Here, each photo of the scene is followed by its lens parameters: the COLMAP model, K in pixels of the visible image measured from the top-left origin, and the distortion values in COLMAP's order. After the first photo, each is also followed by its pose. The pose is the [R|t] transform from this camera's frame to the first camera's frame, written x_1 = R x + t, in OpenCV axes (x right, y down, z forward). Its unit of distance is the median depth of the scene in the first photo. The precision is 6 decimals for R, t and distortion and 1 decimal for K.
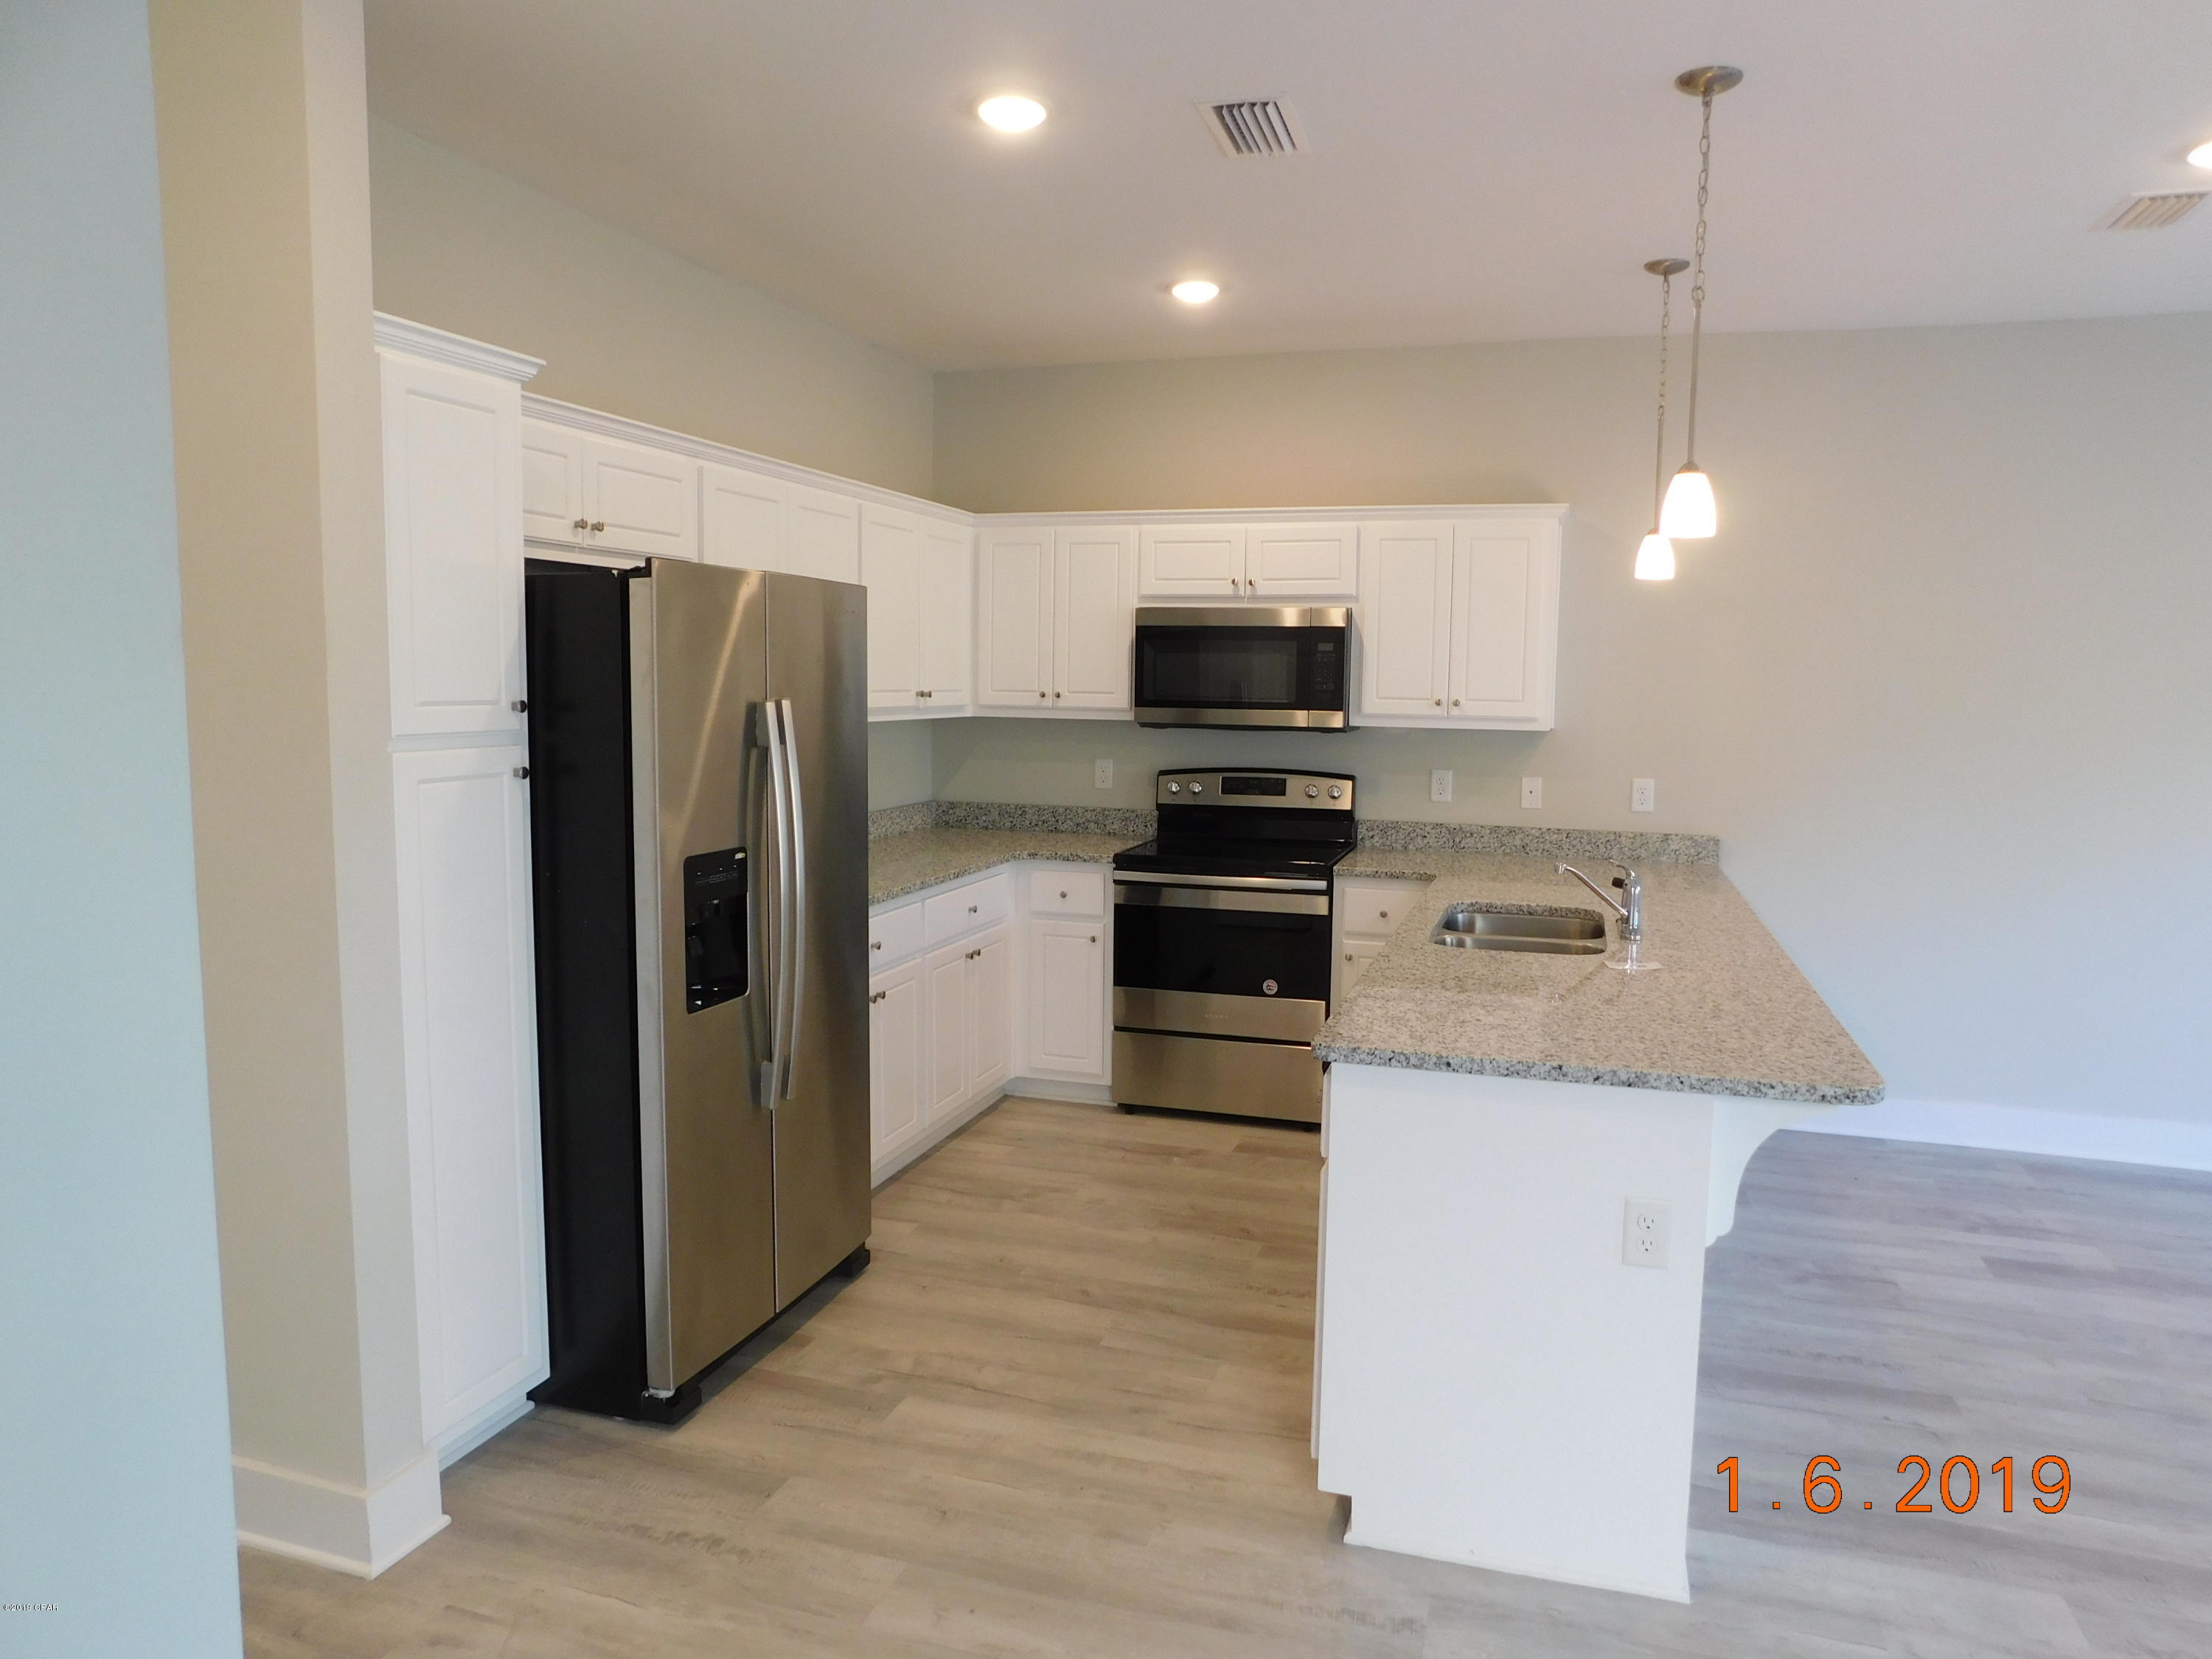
lens RADIAL K [[1442.0, 0, 1106.0], [0, 1442.0, 829.5], [0, 0, 1]] dist [0.001724, 0.002247]
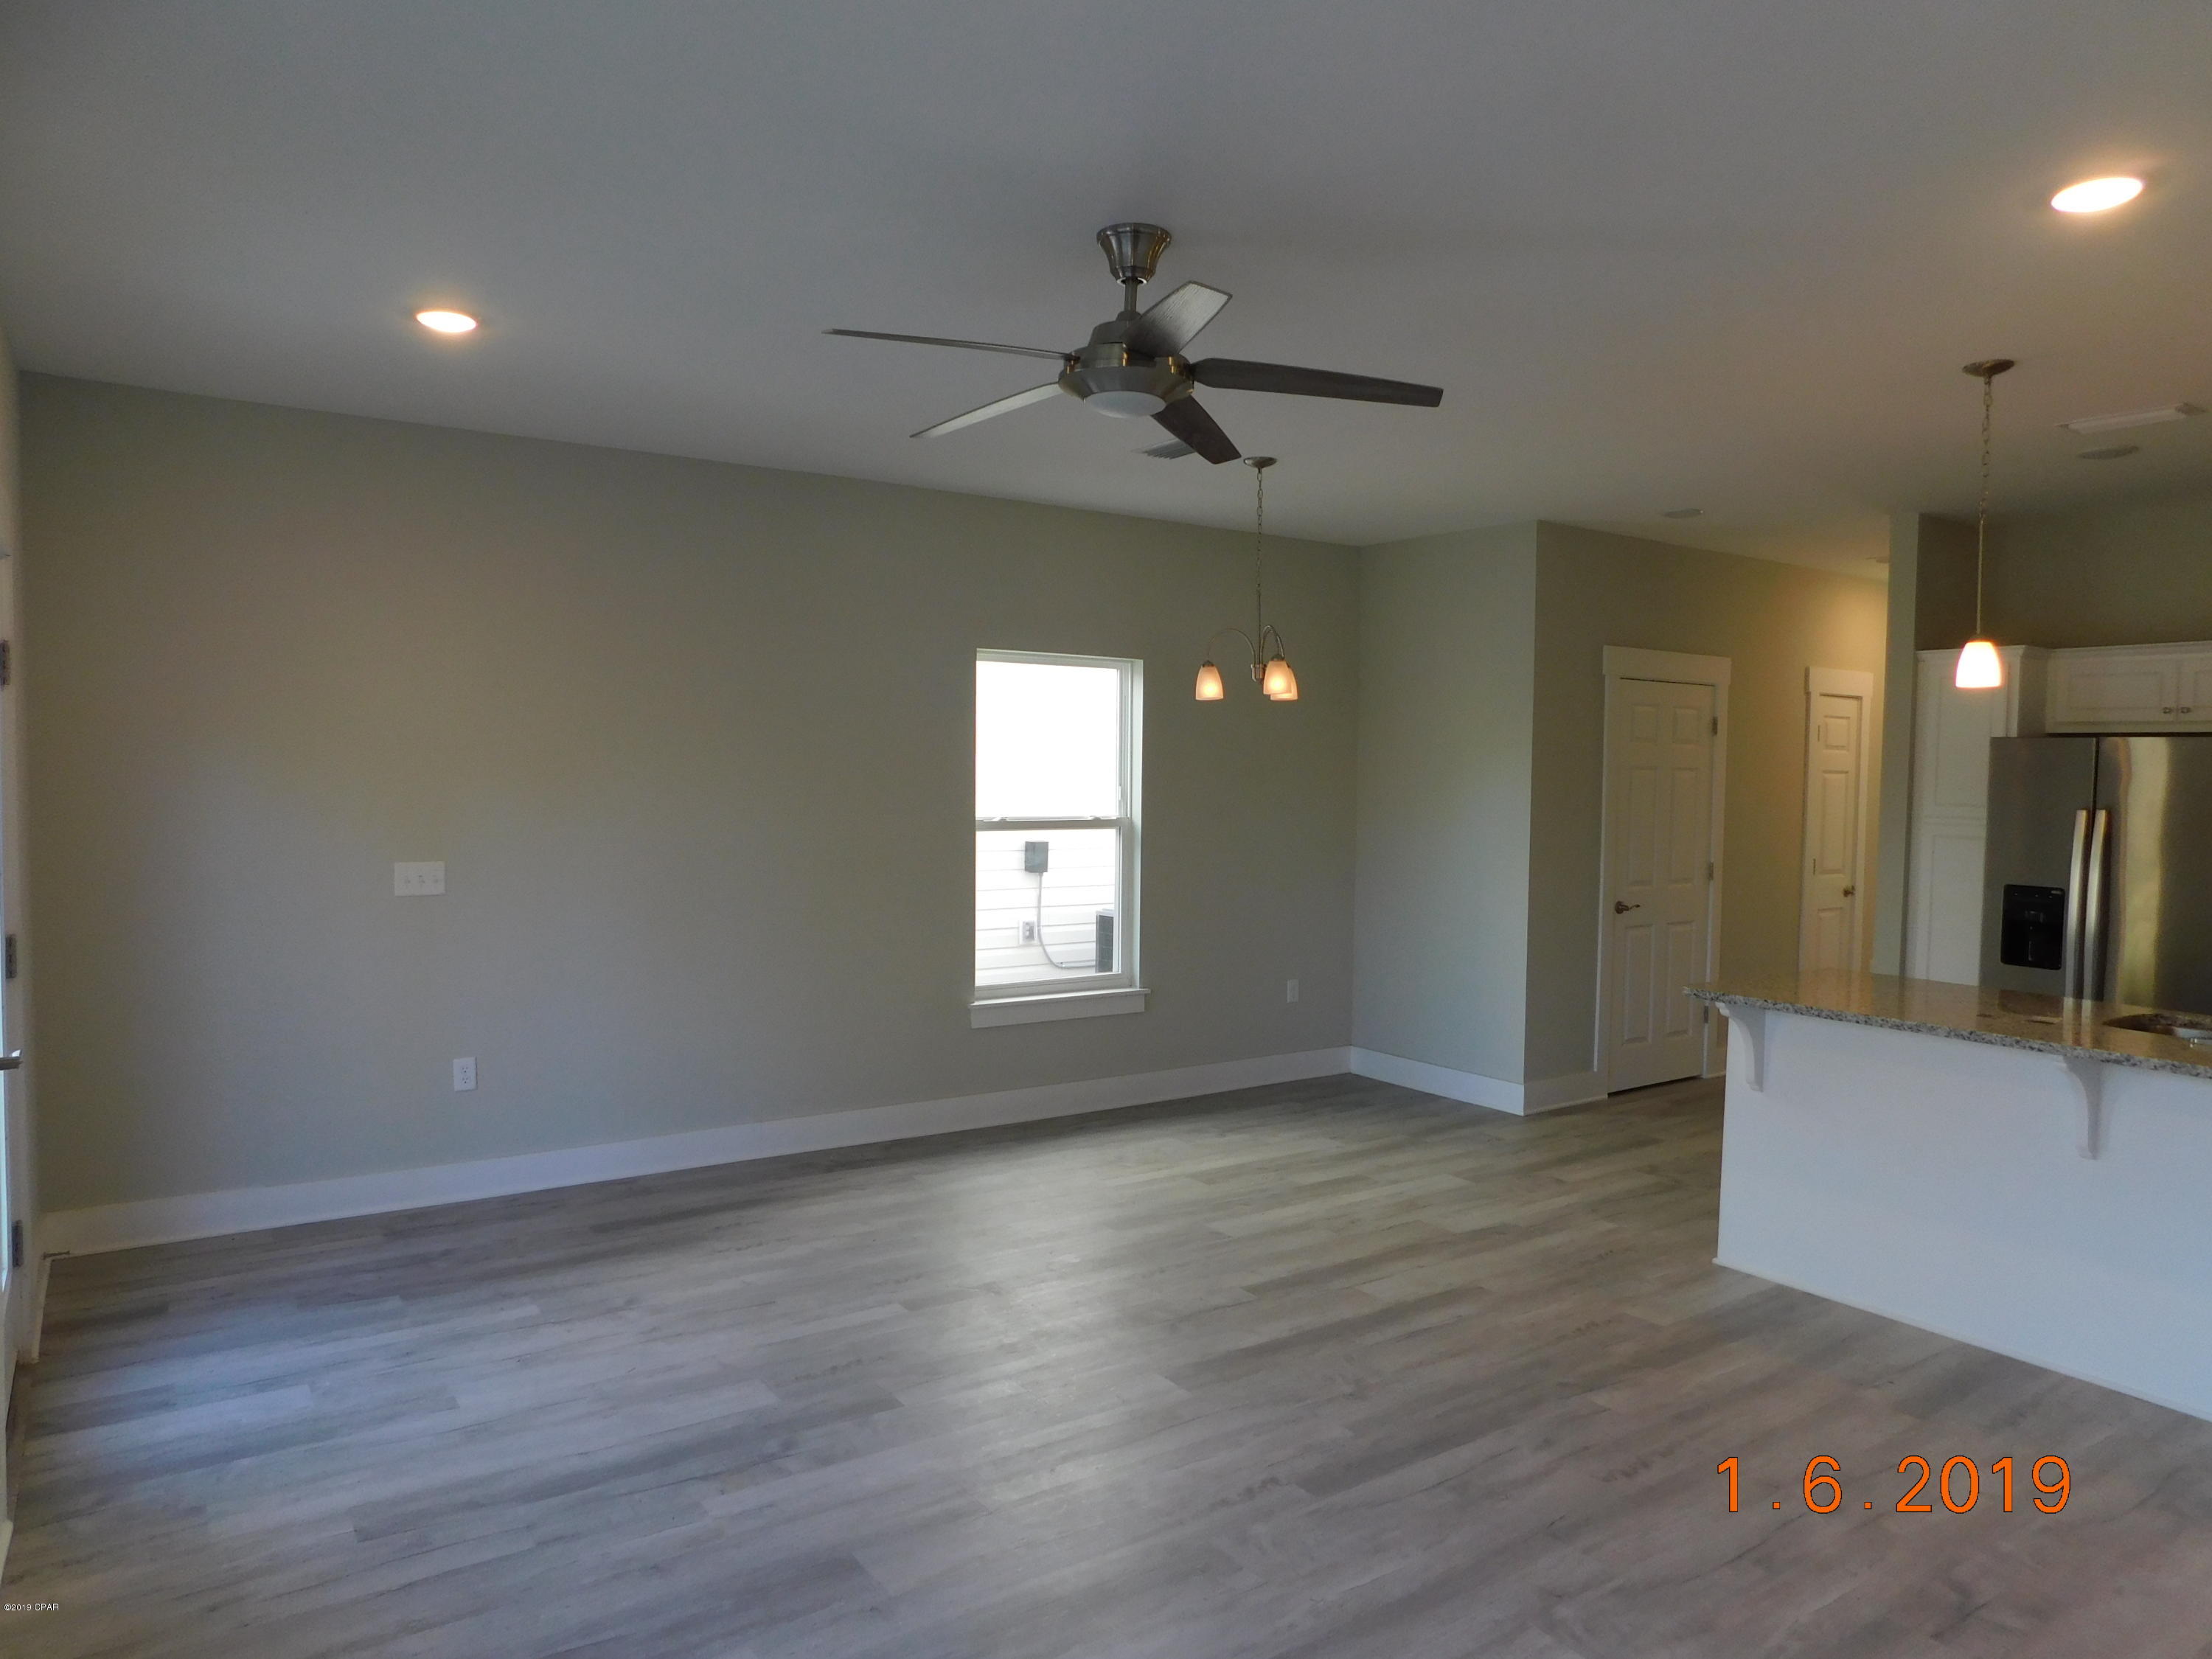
lens RADIAL K [[1442.0, 0, 1106.0], [0, 1442.0, 829.5], [0, 0, 1]] dist [0.001724, 0.002247]
pose [[-0.616142, 0.006083, -0.787612, 1.912586], [-0.111052, 0.989310, 0.094516, -0.098617], [0.779767, 0.145701, -0.608880, 1.156976]]
